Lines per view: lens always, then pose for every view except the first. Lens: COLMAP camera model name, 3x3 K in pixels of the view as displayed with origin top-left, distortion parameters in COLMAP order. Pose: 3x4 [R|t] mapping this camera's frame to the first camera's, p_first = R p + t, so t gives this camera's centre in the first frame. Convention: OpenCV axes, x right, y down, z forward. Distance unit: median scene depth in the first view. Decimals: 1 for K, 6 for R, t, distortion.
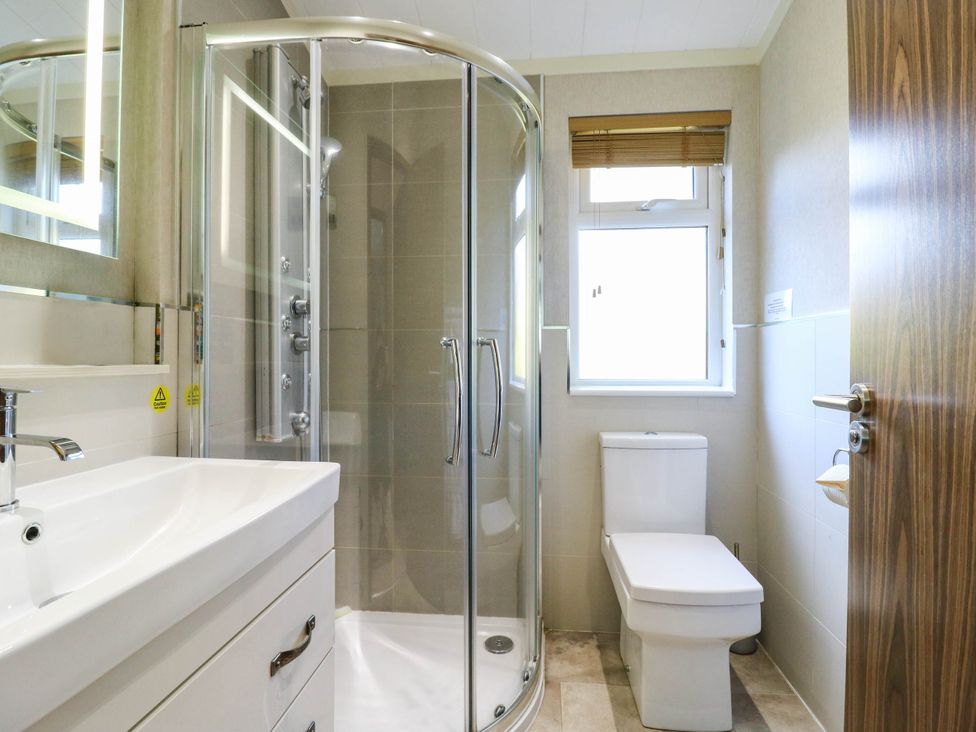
lens RADIAL K [[511.5, 0, 492.4], [0, 511.5, 363.0], [0, 0, 1]] dist [-0.004550, -0.007316]
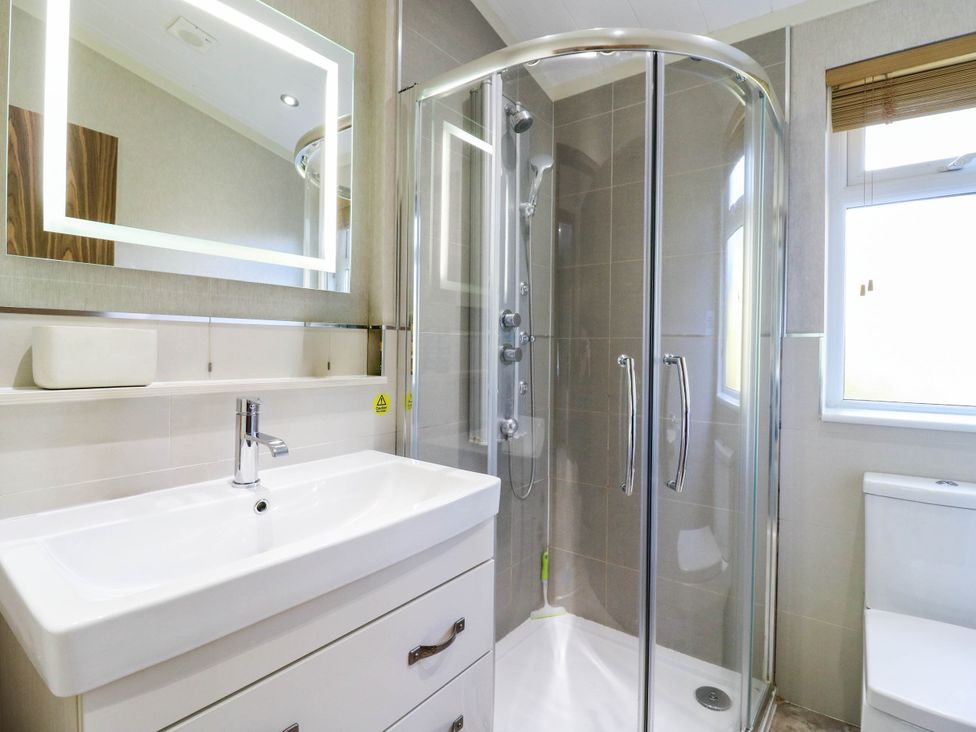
lens RADIAL K [[511.5, 0, 491.5], [0, 511.5, 359.4], [0, 0, 1]] dist [-0.004550, -0.007316]
pose [[0.852692, 0.020188, -0.522023, 0.163447], [-0.015708, 0.999792, 0.013005, -0.043734], [0.522177, -0.002889, 0.852832, 0.071099]]
